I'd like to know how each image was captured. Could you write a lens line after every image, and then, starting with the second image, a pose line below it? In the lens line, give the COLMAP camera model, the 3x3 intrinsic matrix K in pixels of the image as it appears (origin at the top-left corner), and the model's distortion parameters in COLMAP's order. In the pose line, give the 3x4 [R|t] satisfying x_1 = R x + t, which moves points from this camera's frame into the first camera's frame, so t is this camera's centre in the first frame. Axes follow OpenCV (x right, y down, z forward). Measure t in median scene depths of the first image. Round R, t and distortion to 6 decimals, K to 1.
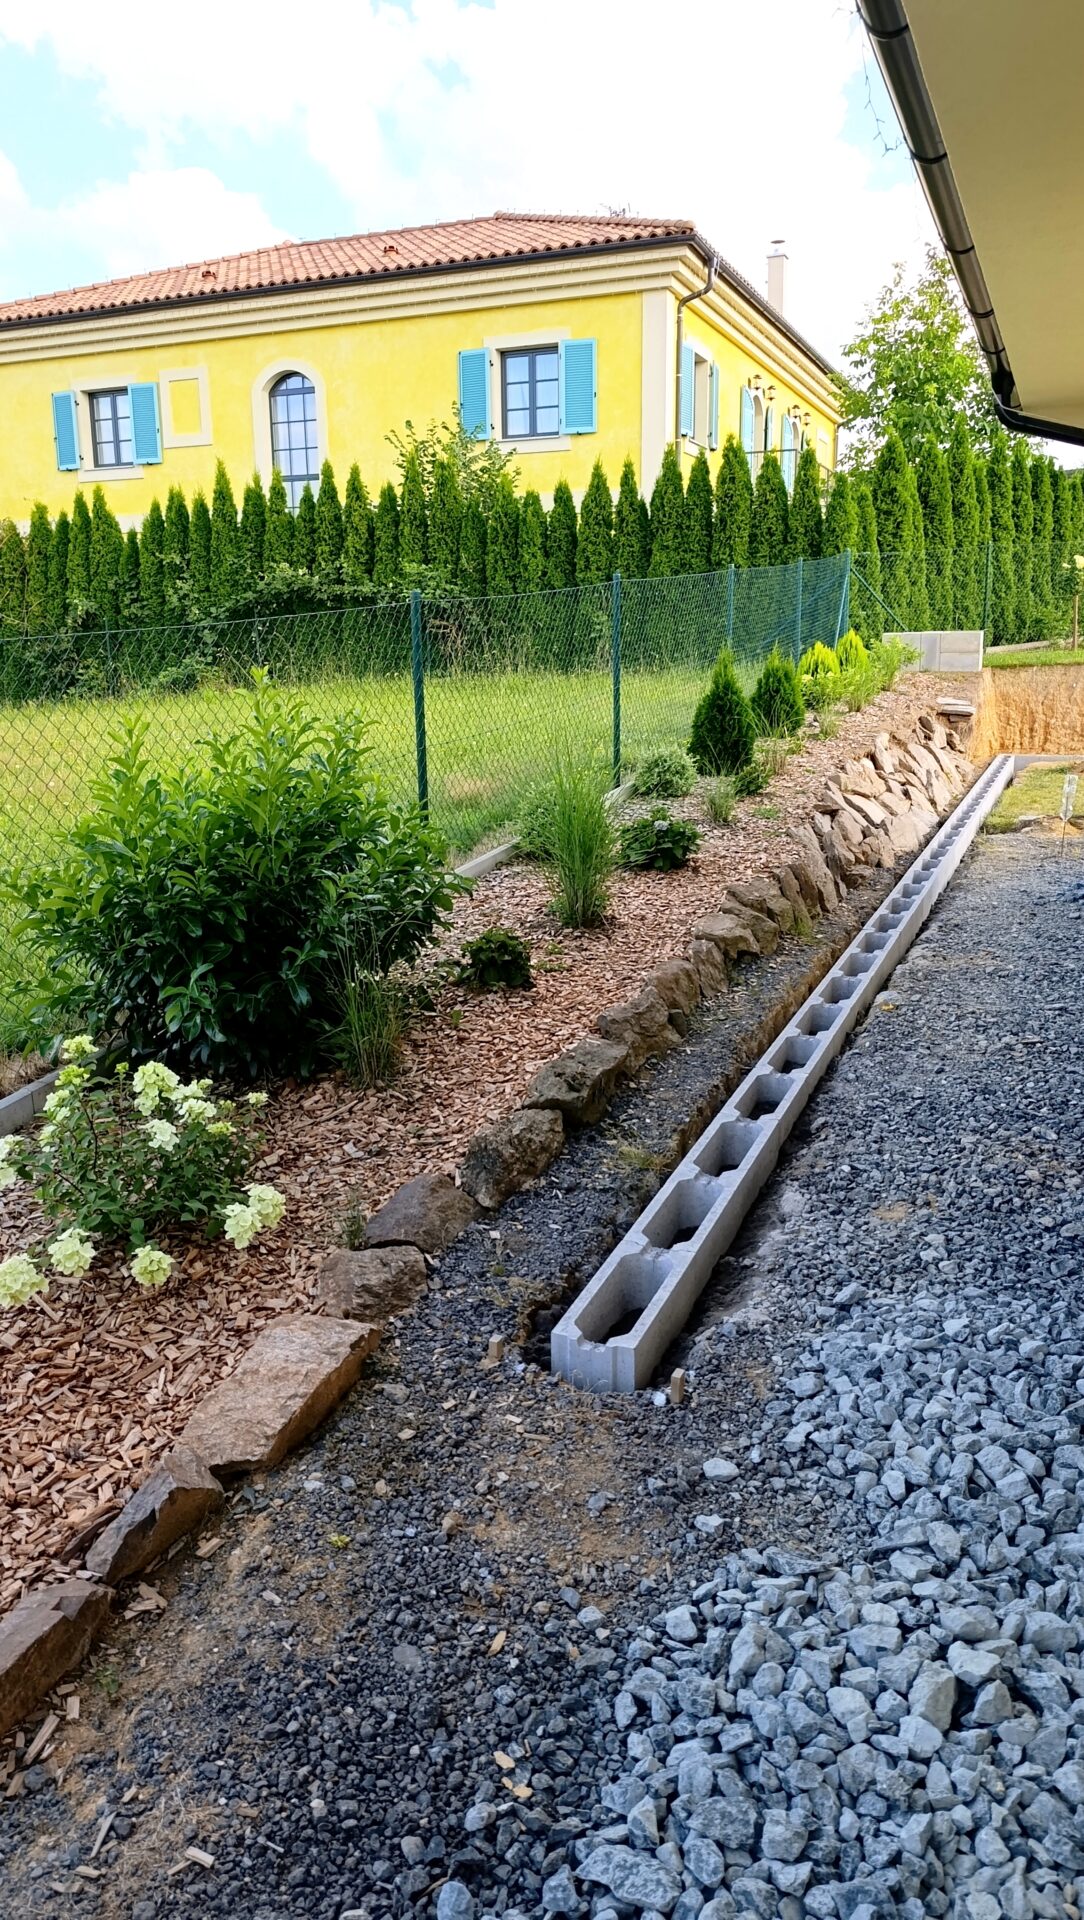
lens RADIAL K [[1305.2, 0, 541.4], [0, 1305.2, 957.3], [0, 0, 1]] dist [0.032163, -0.047409]
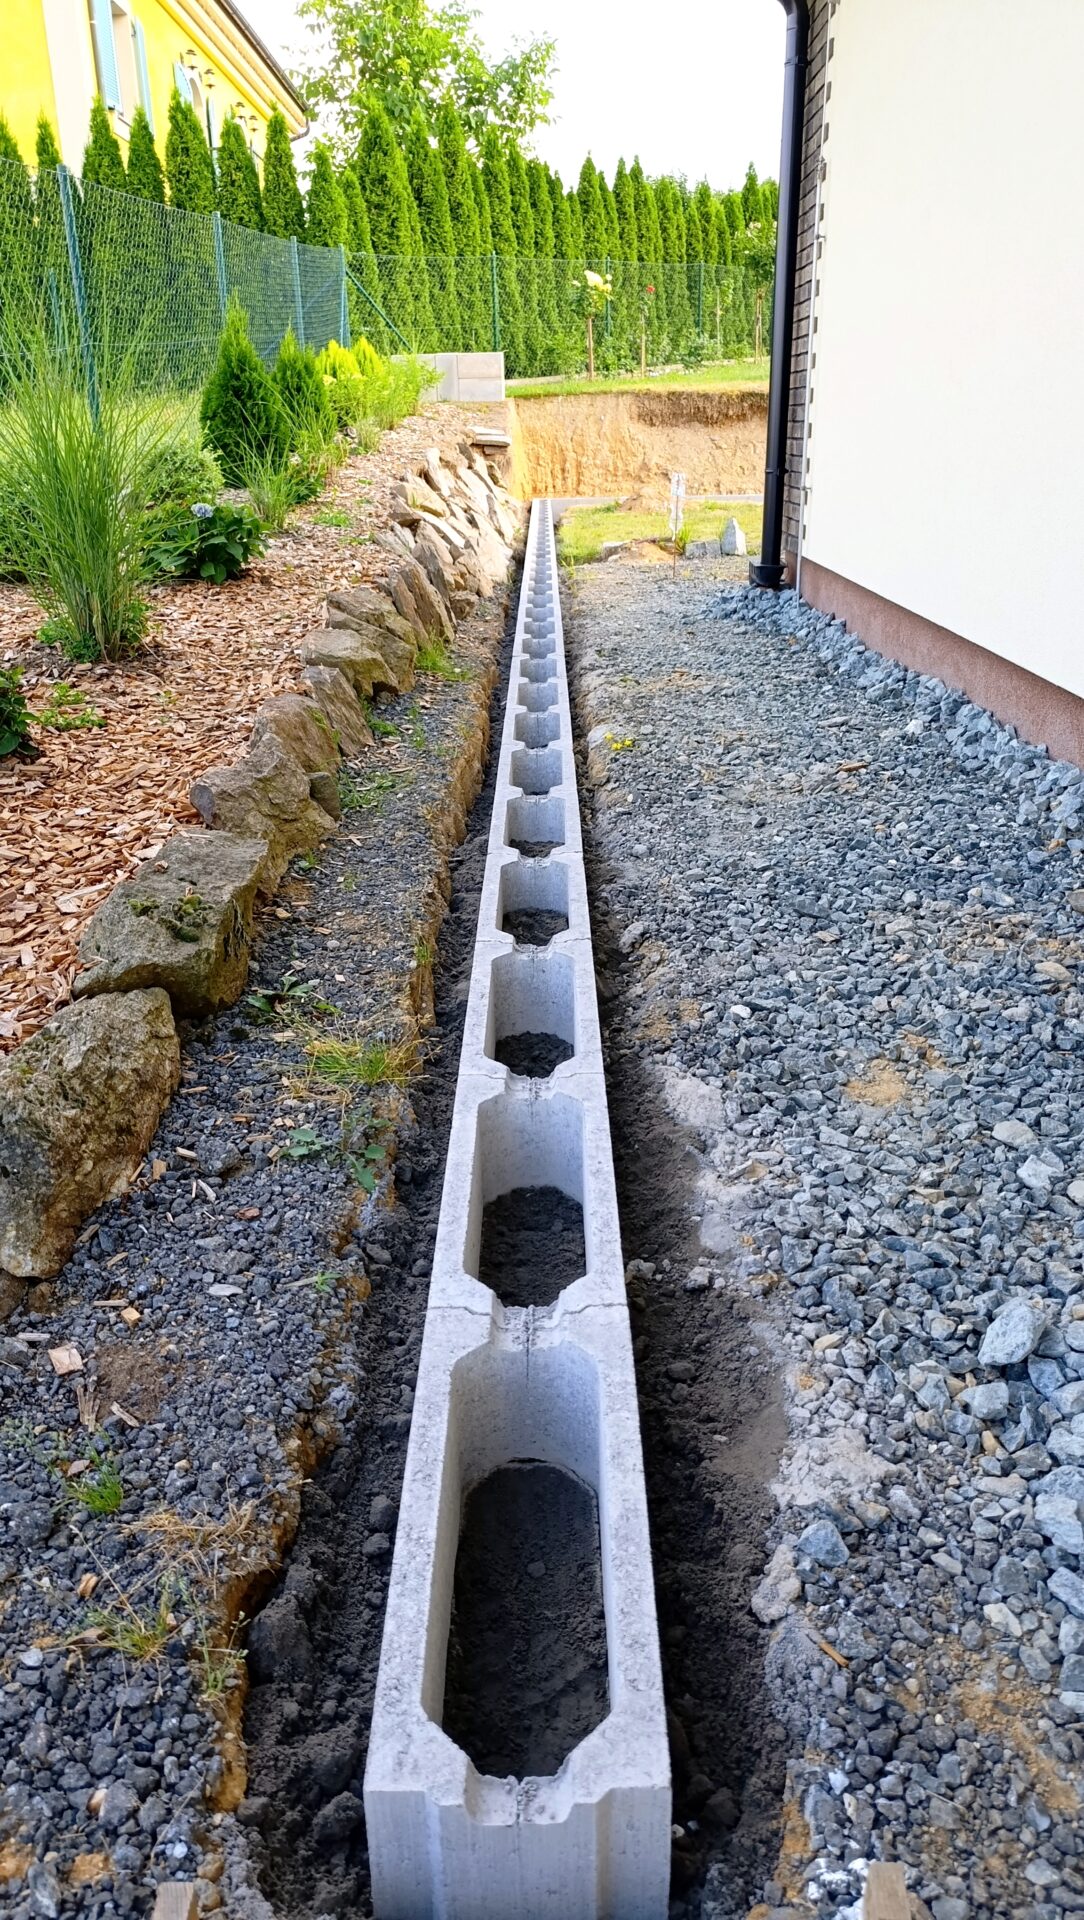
lens RADIAL K [[1305.2, 0, 557.2], [0, 1305.2, 934.8], [0, 0, 1]] dist [0.032163, -0.047409]
pose [[0.919726, -0.142100, 0.365939, -0.010846], [0.095233, 0.985104, 0.143180, 0.022507], [-0.380834, -0.096837, 0.919559, 0.253144]]
